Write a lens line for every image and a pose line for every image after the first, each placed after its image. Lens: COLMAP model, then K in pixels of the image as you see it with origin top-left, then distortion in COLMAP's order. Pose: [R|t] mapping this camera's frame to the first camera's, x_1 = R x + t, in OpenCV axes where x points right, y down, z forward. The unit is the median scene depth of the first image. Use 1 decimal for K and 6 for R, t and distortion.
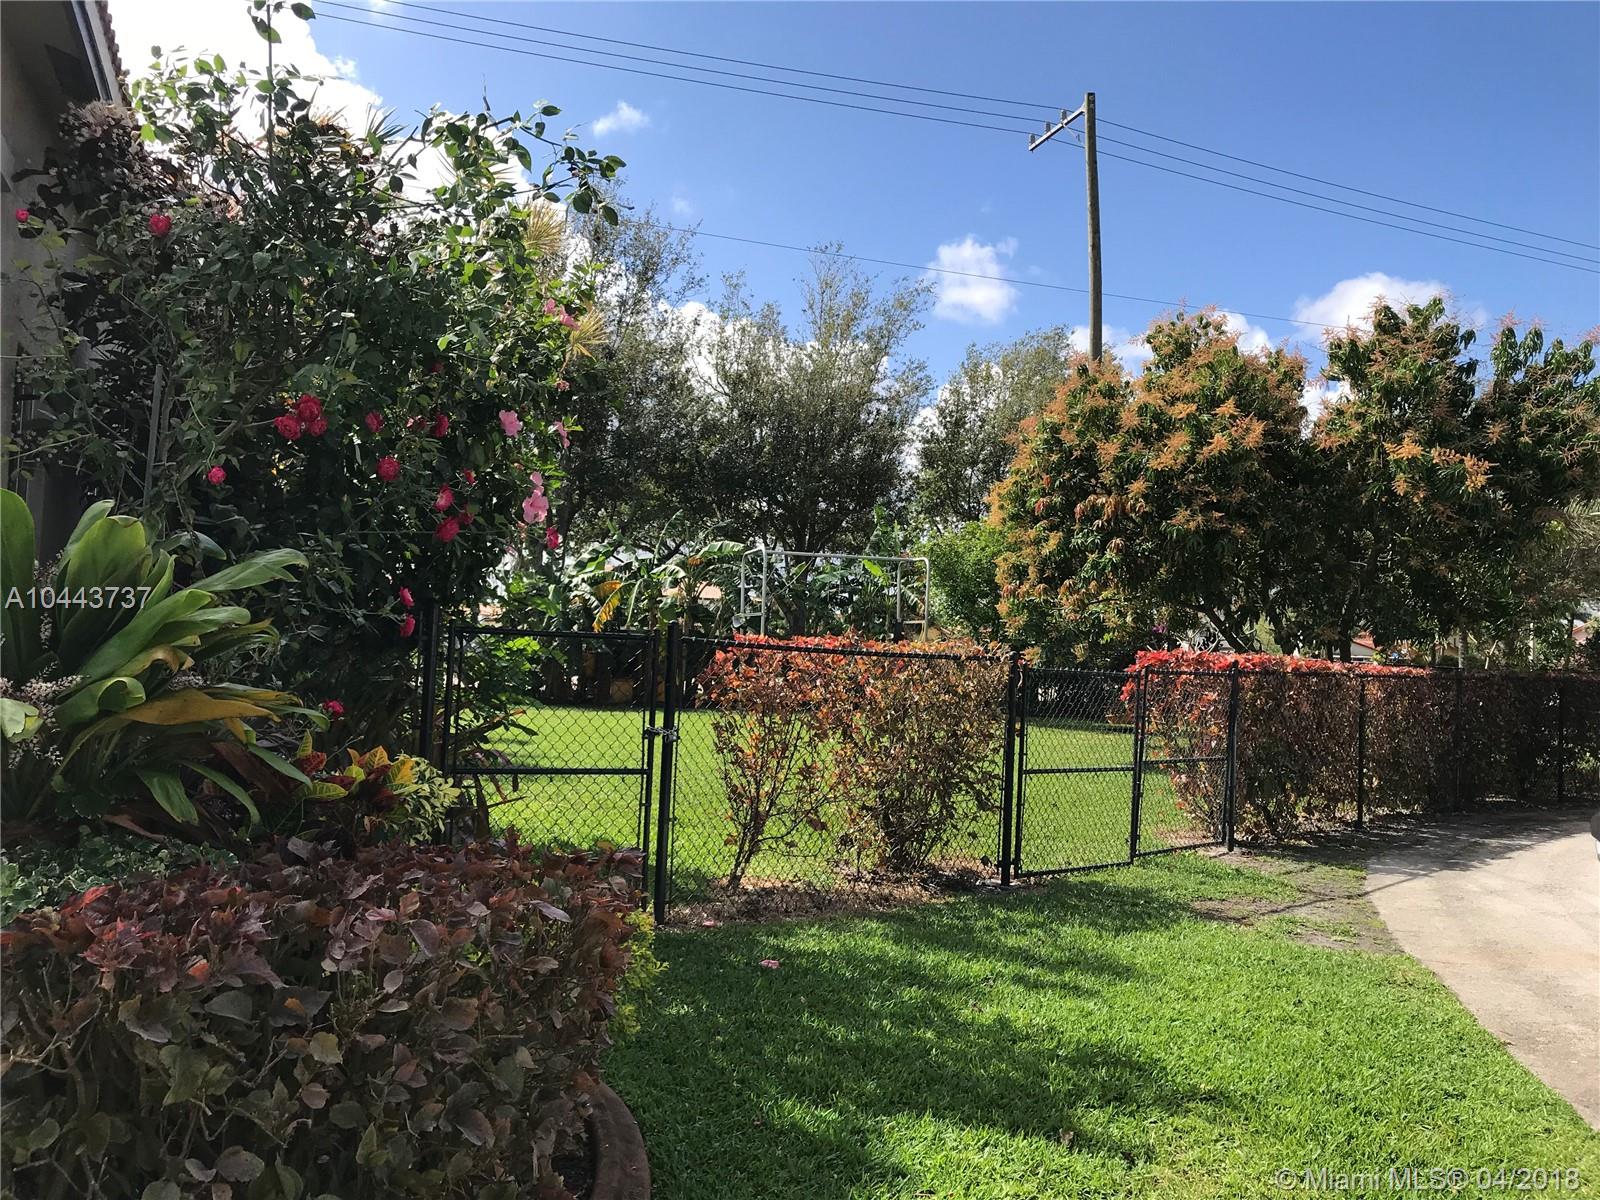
lens RADIAL K [[1335.4, 0, 800.0], [0, 1335.4, 600.0], [0, 0, 1]] dist [0.015629, -0.013472]
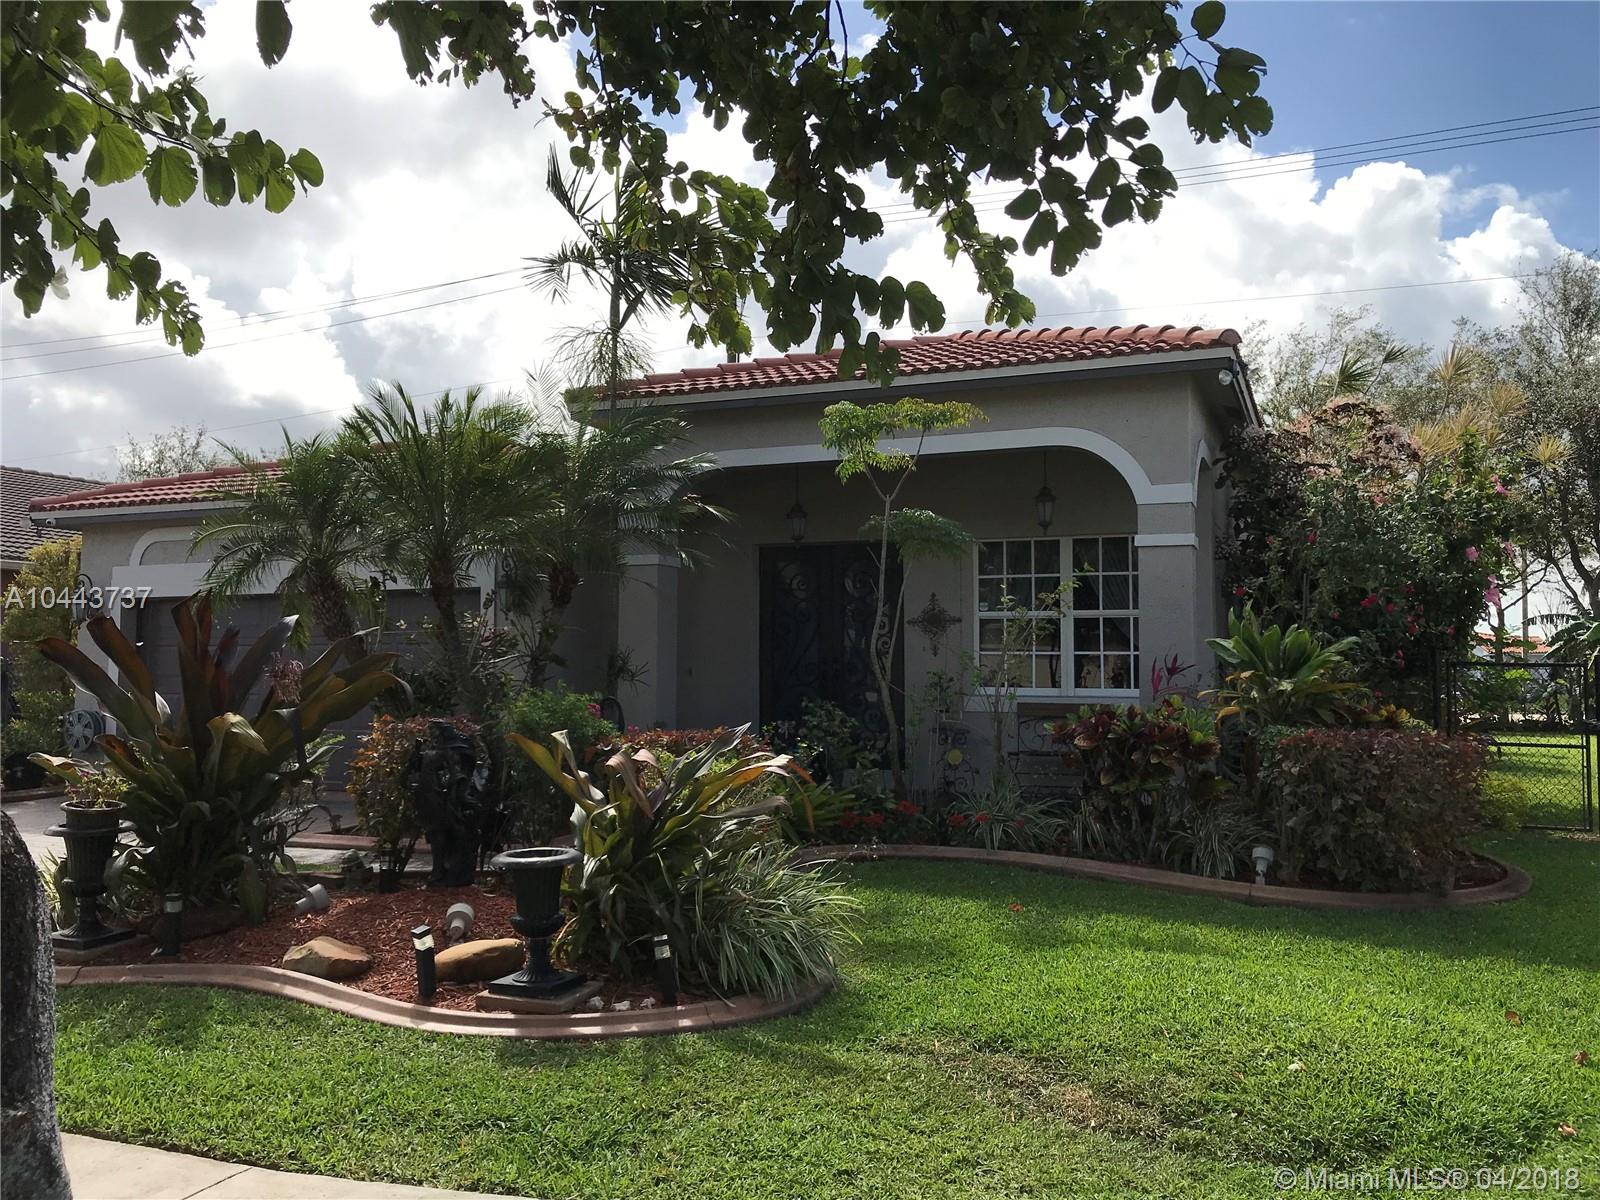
lens RADIAL K [[1335.4, 0, 800.0], [0, 1335.4, 600.0], [0, 0, 1]] dist [0.015629, -0.013472]
pose [[0.735927, -0.051736, -0.675081, 0.675963], [0.014055, 0.998029, -0.061164, 0.042342], [0.676915, 0.035524, 0.735204, -1.906447]]
